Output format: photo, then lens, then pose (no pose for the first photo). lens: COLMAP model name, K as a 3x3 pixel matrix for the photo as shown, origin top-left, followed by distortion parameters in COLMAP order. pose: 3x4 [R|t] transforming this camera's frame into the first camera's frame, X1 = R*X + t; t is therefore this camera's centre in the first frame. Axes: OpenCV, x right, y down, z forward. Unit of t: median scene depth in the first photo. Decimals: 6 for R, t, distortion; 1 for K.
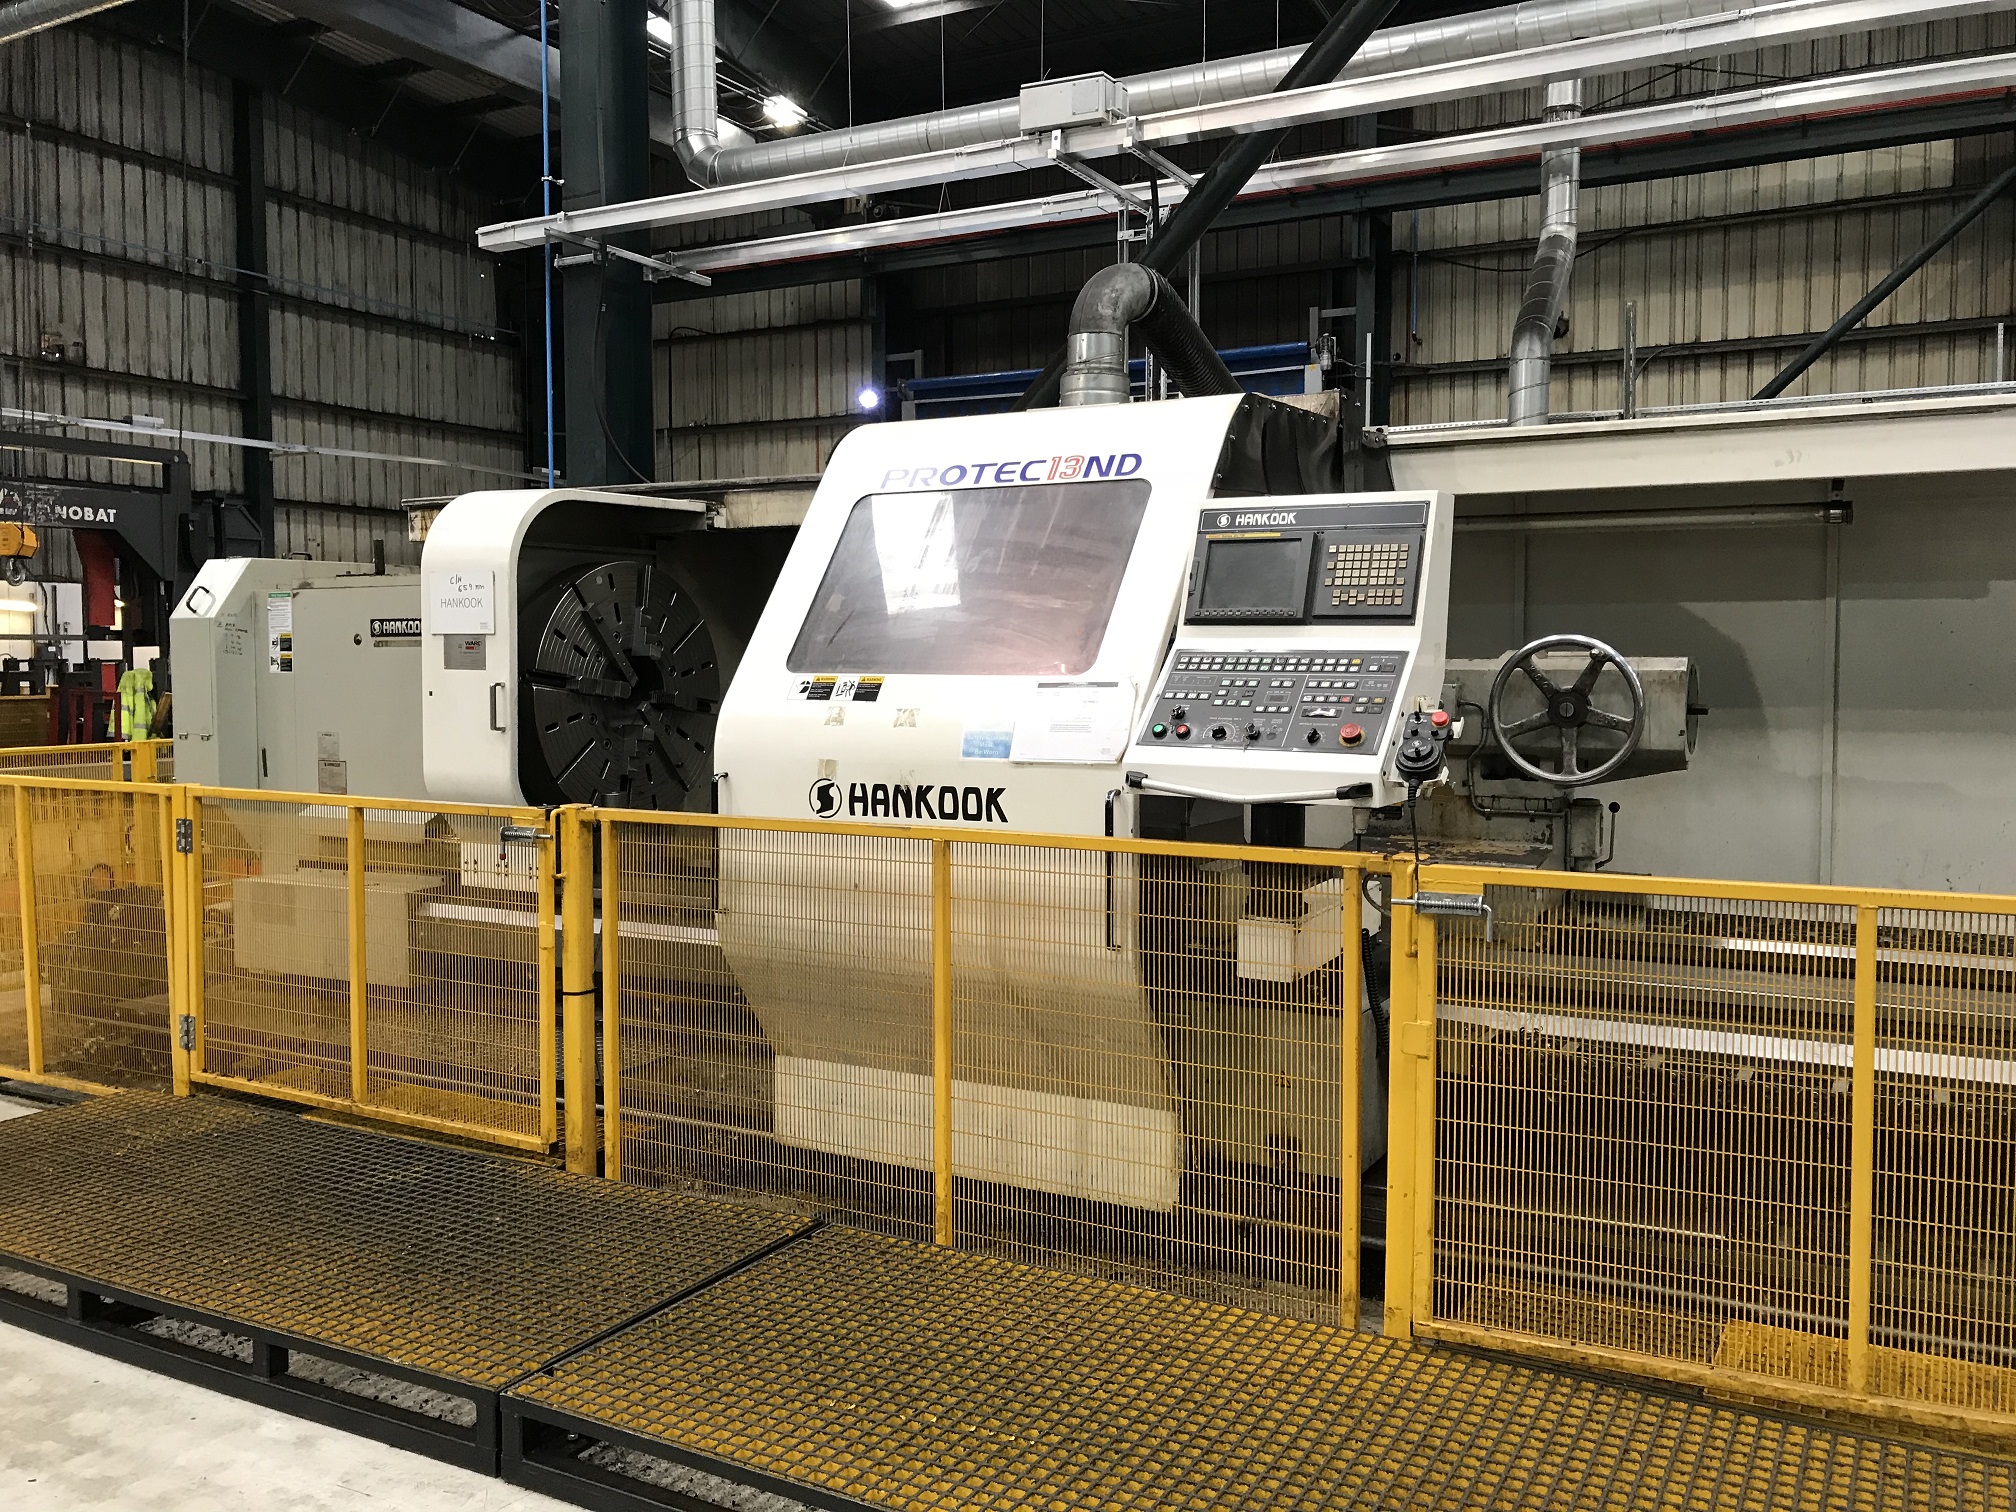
lens RADIAL K [[1662.7, 0, 1021.1], [0, 1662.7, 740.3], [0, 0, 1]] dist [0.025511, -0.014269]
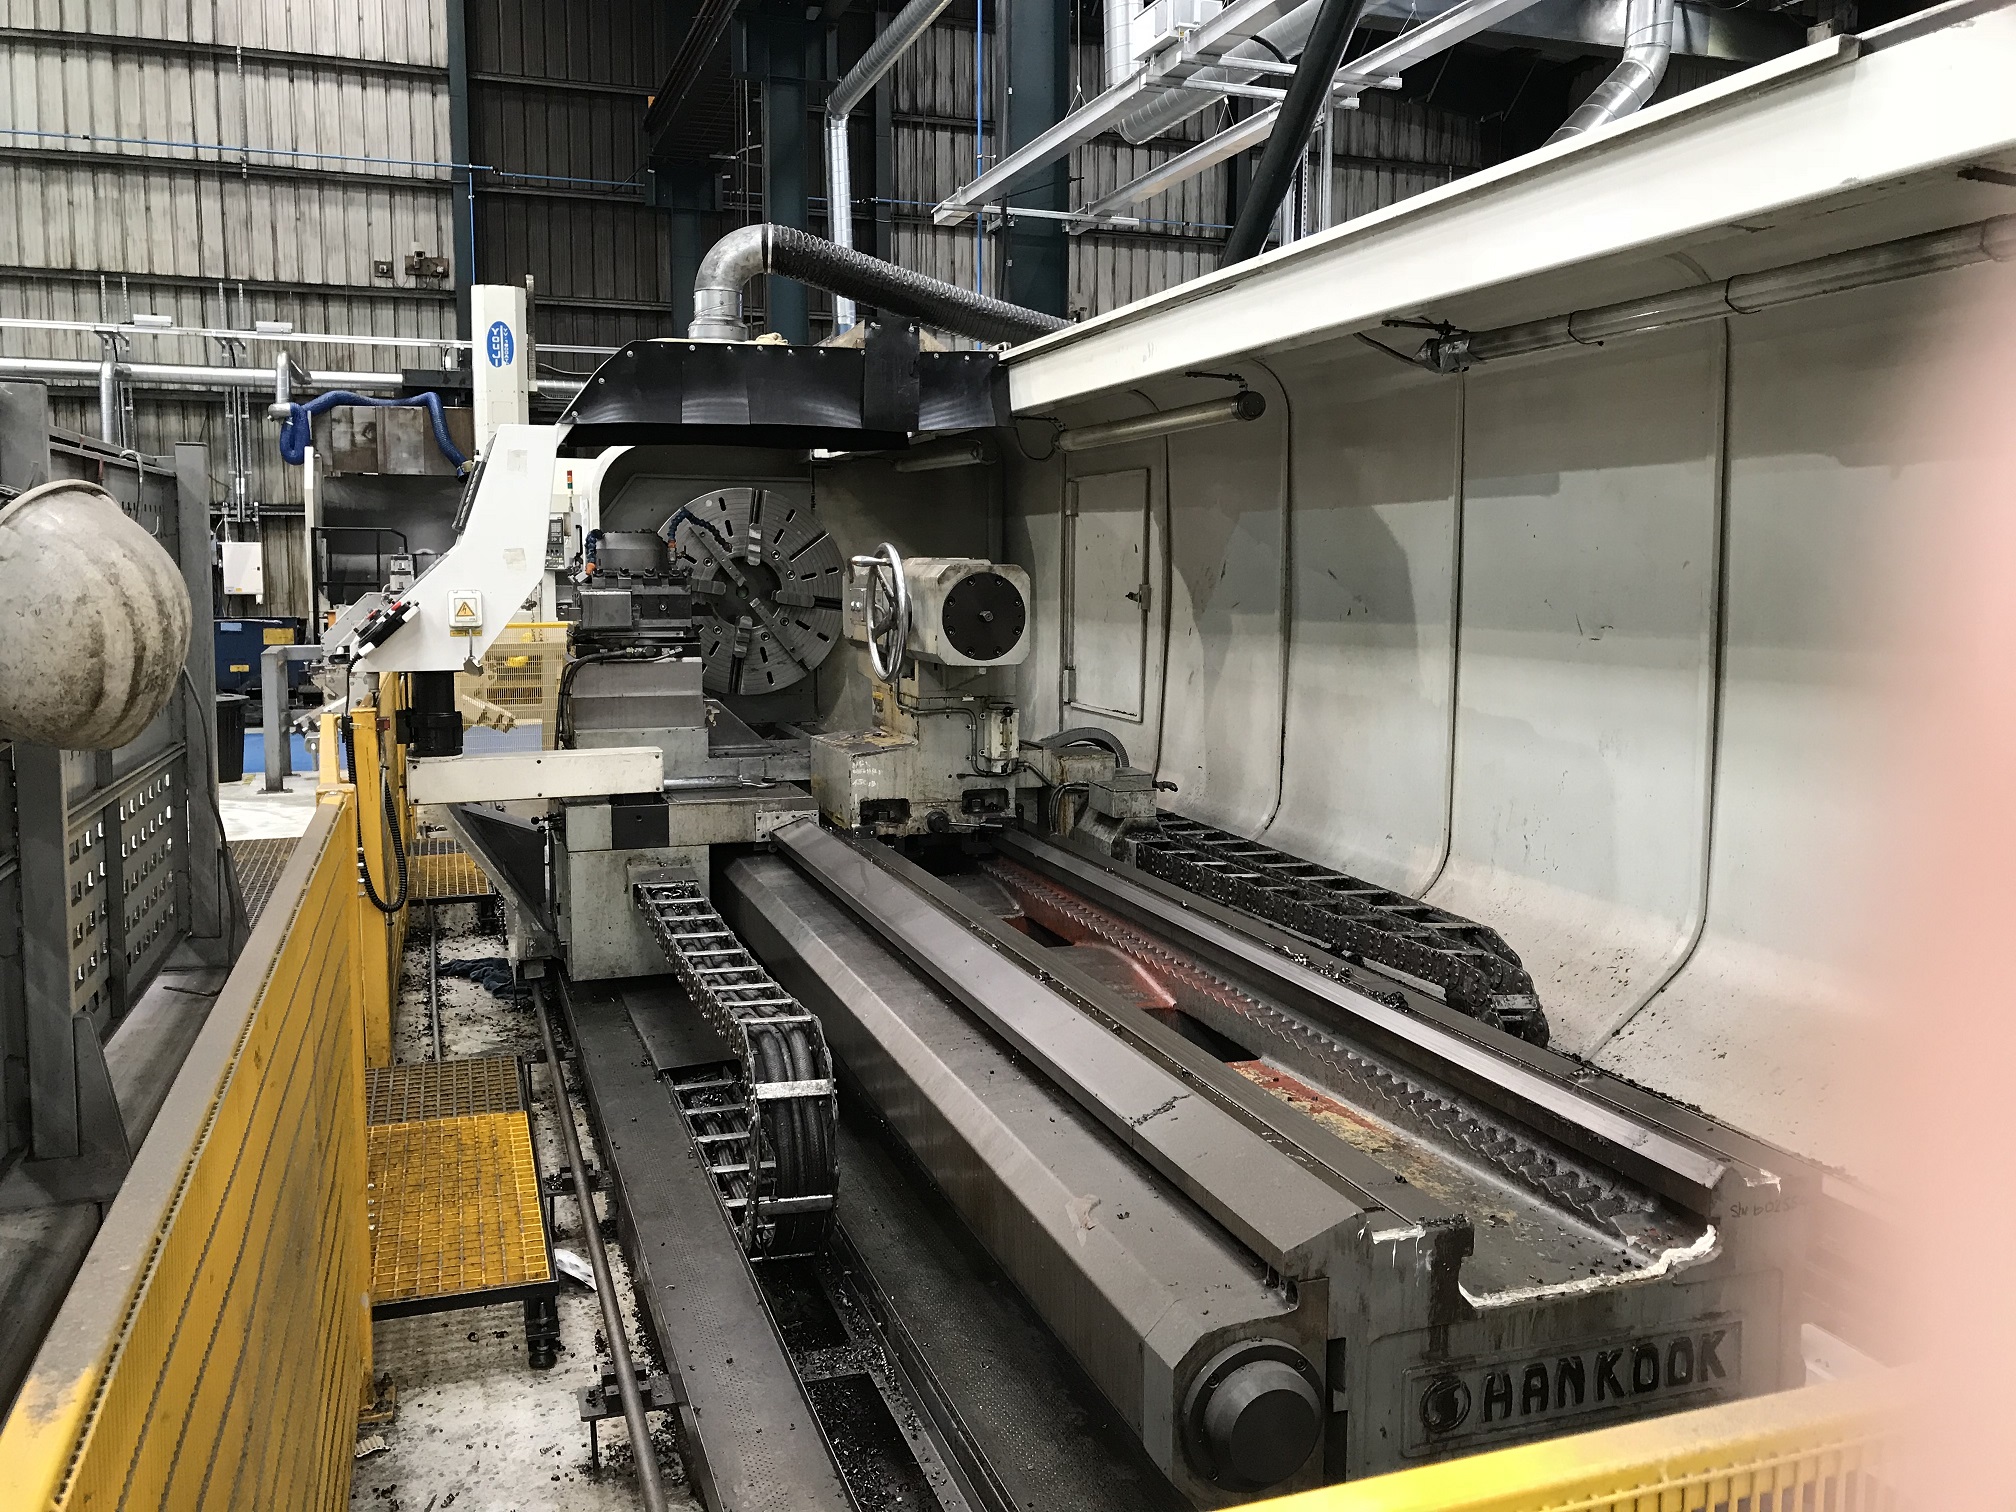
lens RADIAL K [[1662.7, 0, 1008.8], [0, 1662.7, 736.6], [0, 0, 1]] dist [0.025511, -0.014269]
pose [[0.744837, 0.071580, -0.663396, 0.212179], [-0.038060, 0.997168, 0.064861, -0.002161], [0.666160, -0.023062, 0.745452, 0.049055]]
